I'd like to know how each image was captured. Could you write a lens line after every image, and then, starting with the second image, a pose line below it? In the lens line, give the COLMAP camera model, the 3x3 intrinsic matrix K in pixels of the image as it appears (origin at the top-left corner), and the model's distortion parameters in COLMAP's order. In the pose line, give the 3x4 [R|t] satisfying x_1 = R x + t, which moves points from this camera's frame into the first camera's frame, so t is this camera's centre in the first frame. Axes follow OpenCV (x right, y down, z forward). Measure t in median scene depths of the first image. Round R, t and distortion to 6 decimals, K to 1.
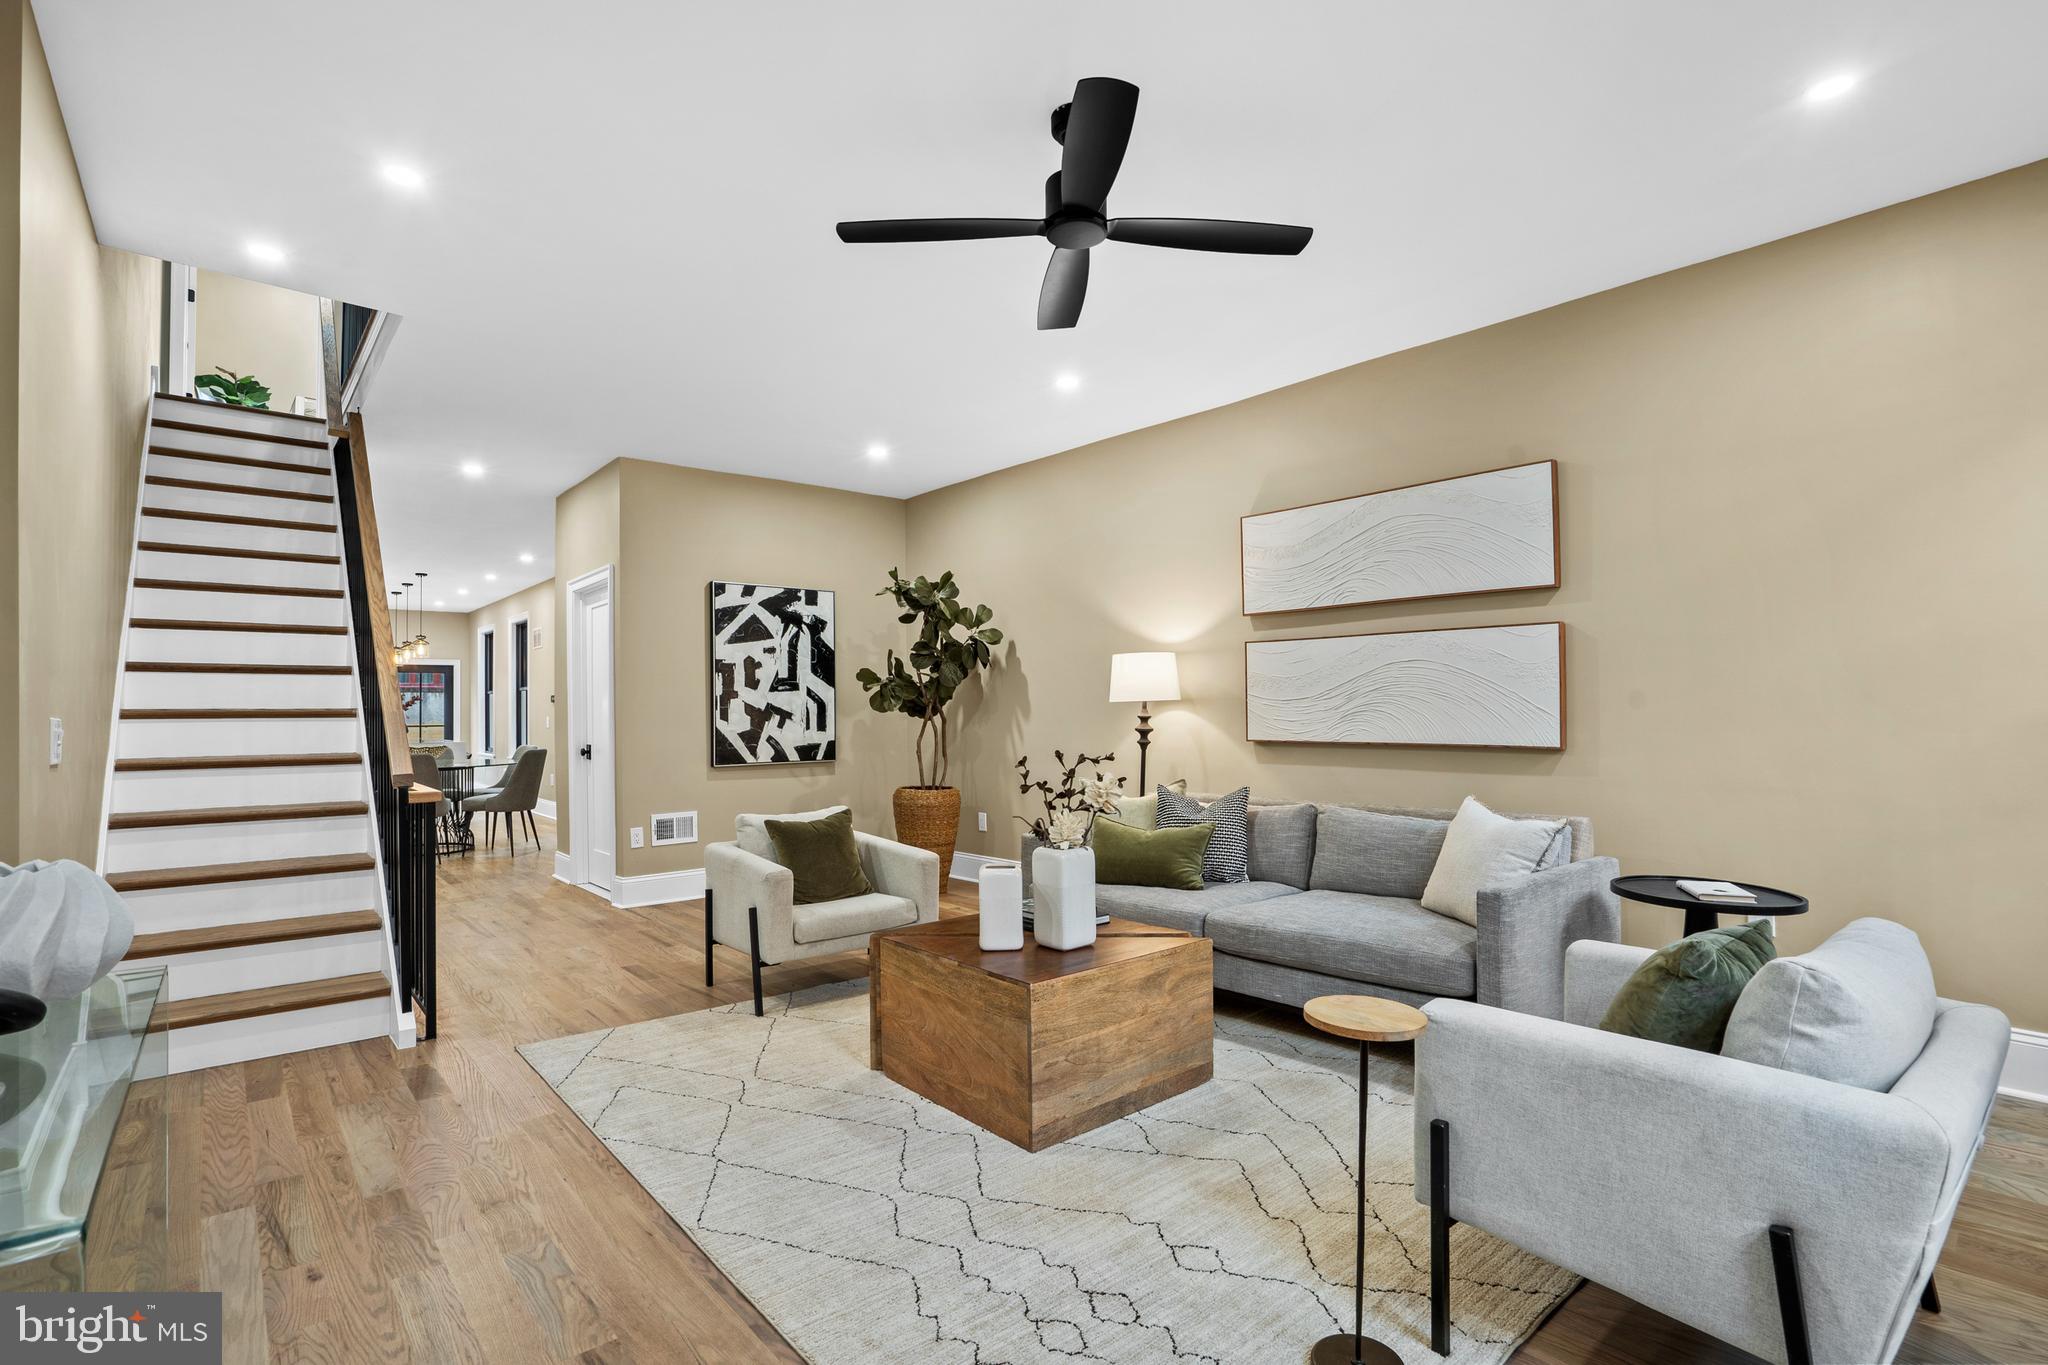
lens RADIAL K [[958.6, 0, 1011.5], [0, 958.6, 702.0], [0, 0, 1]] dist [-0.050845, 0.015252]
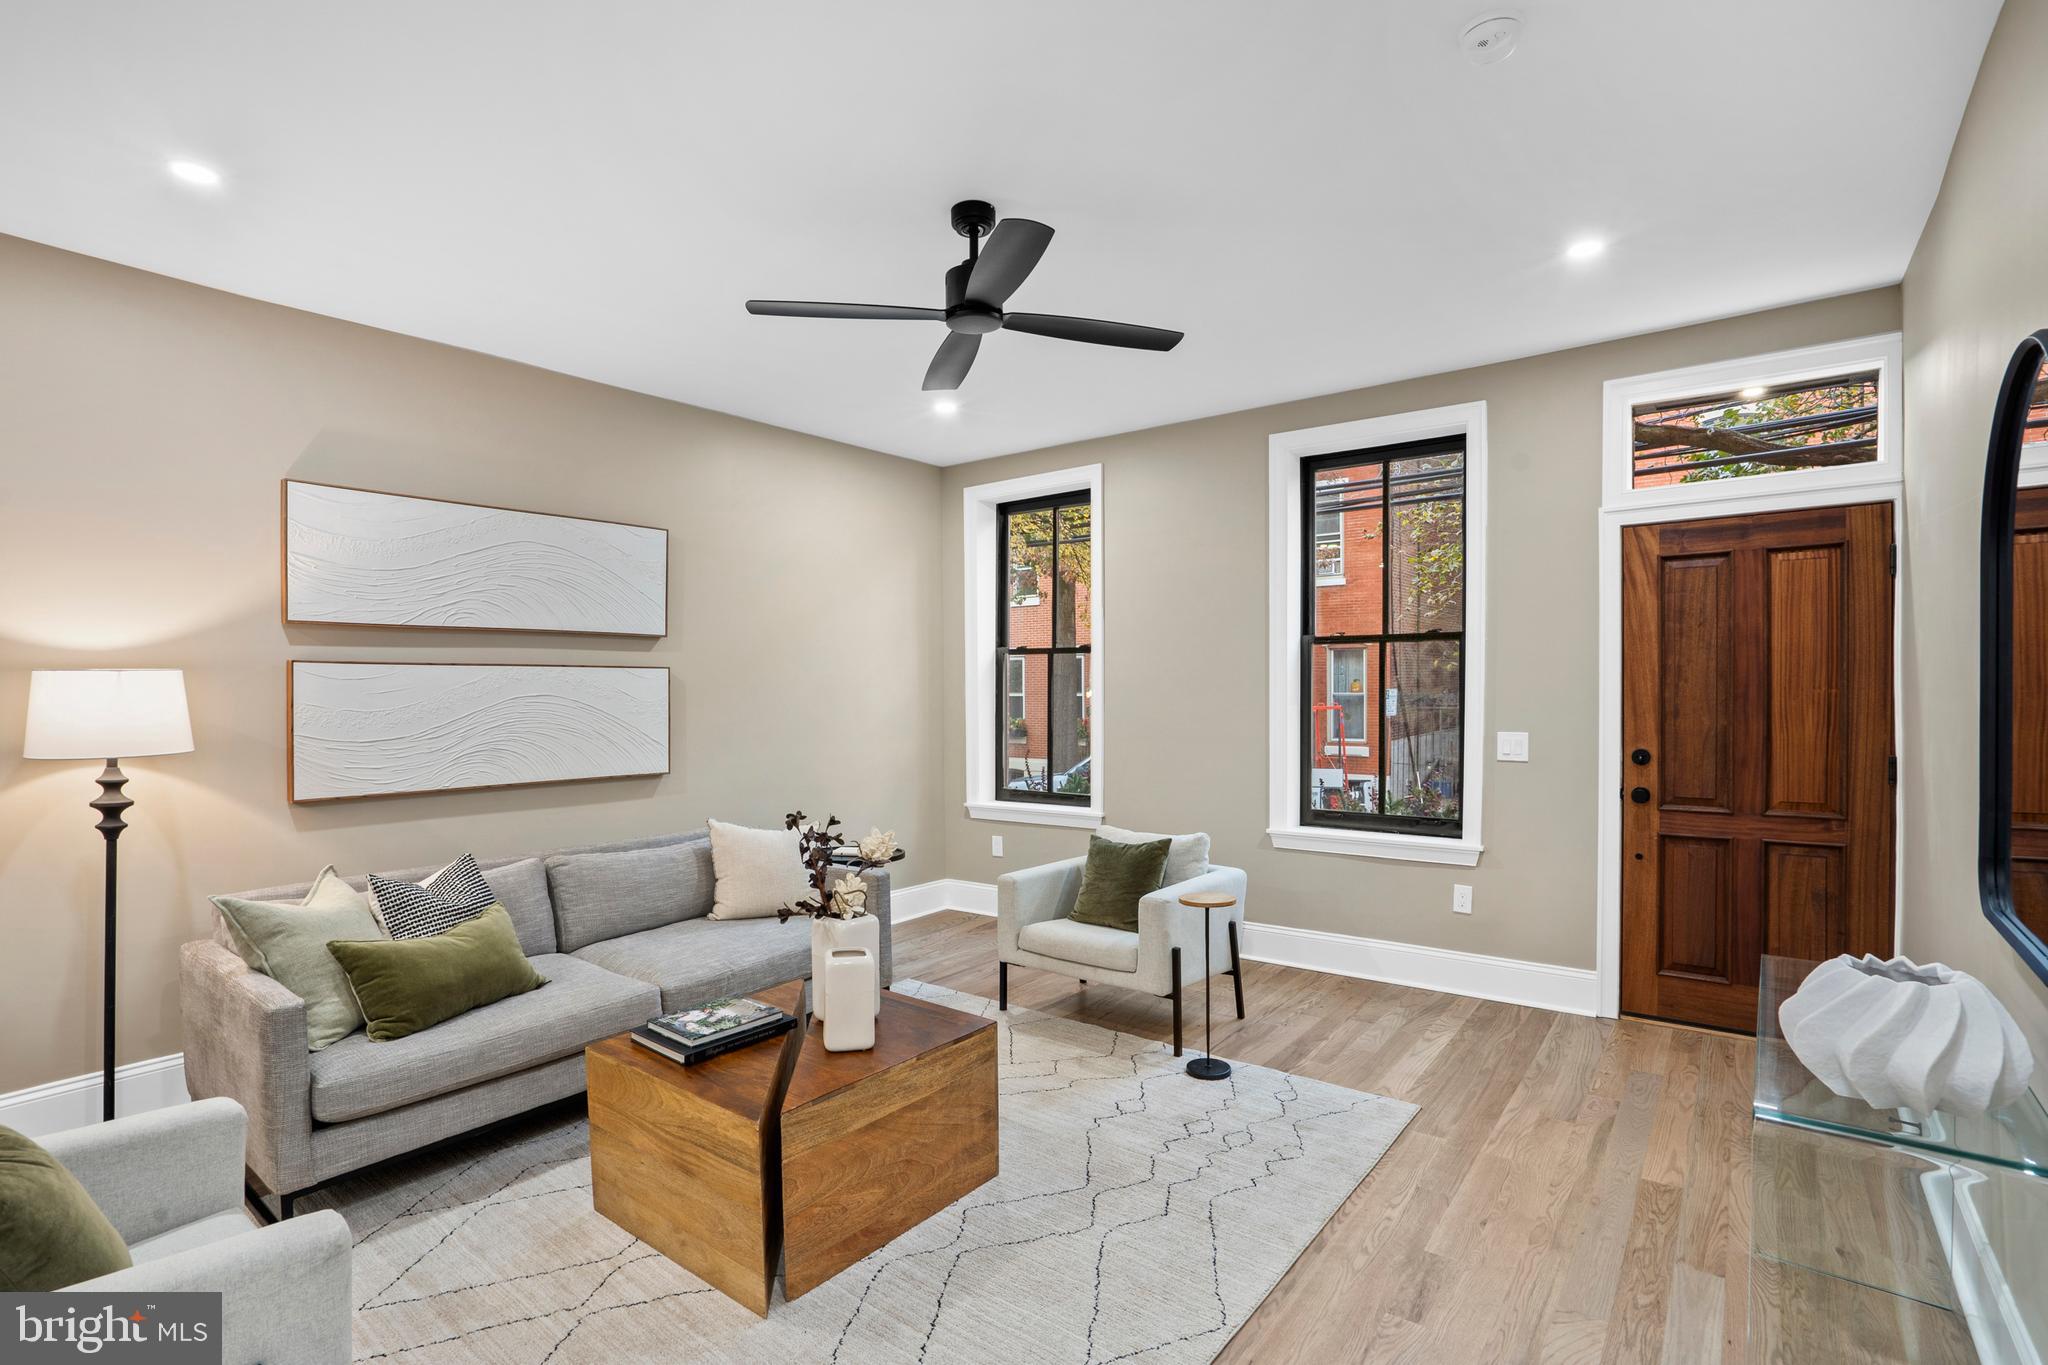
lens RADIAL K [[958.6, 0, 1033.1], [0, 958.6, 719.5], [0, 0, 1]] dist [-0.050845, 0.015252]
pose [[-0.210641, -0.023252, 0.977287, -0.508141], [-0.001265, 0.999723, 0.023513, -0.034925], [-0.977563, 0.003716, -0.210612, 0.581602]]
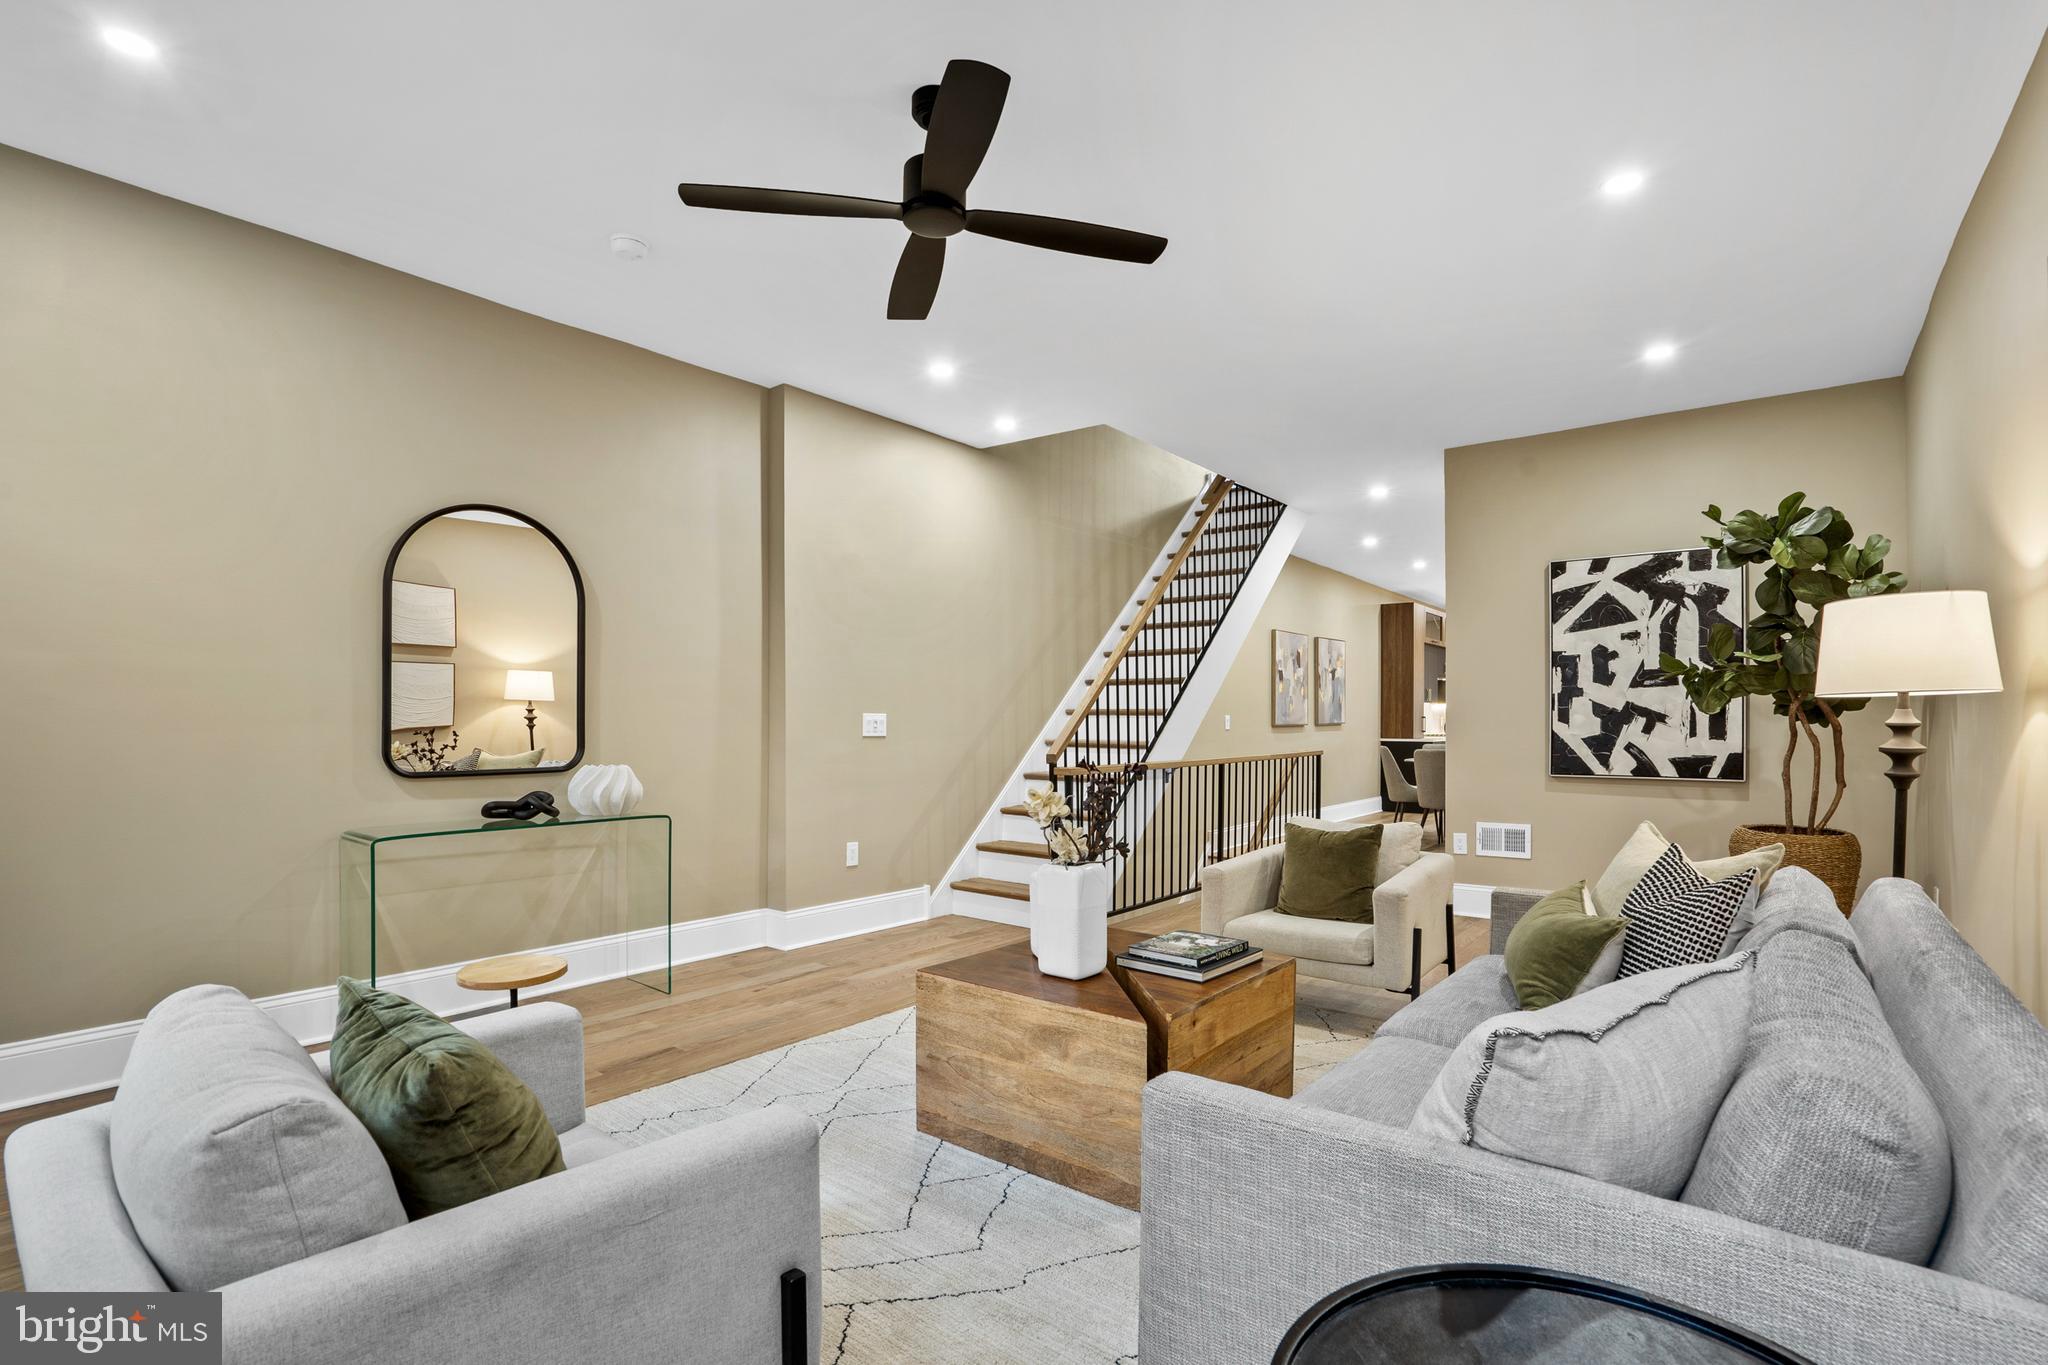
lens RADIAL K [[958.6, 0, 1022.9], [0, 958.6, 695.4], [0, 0, 1]] dist [-0.050845, 0.015252]
pose [[0.191655, -0.012521, -0.981382, 0.533718], [0.006917, 0.999911, -0.011406, 0.001436], [0.981438, -0.004602, 0.191725, 0.447638]]
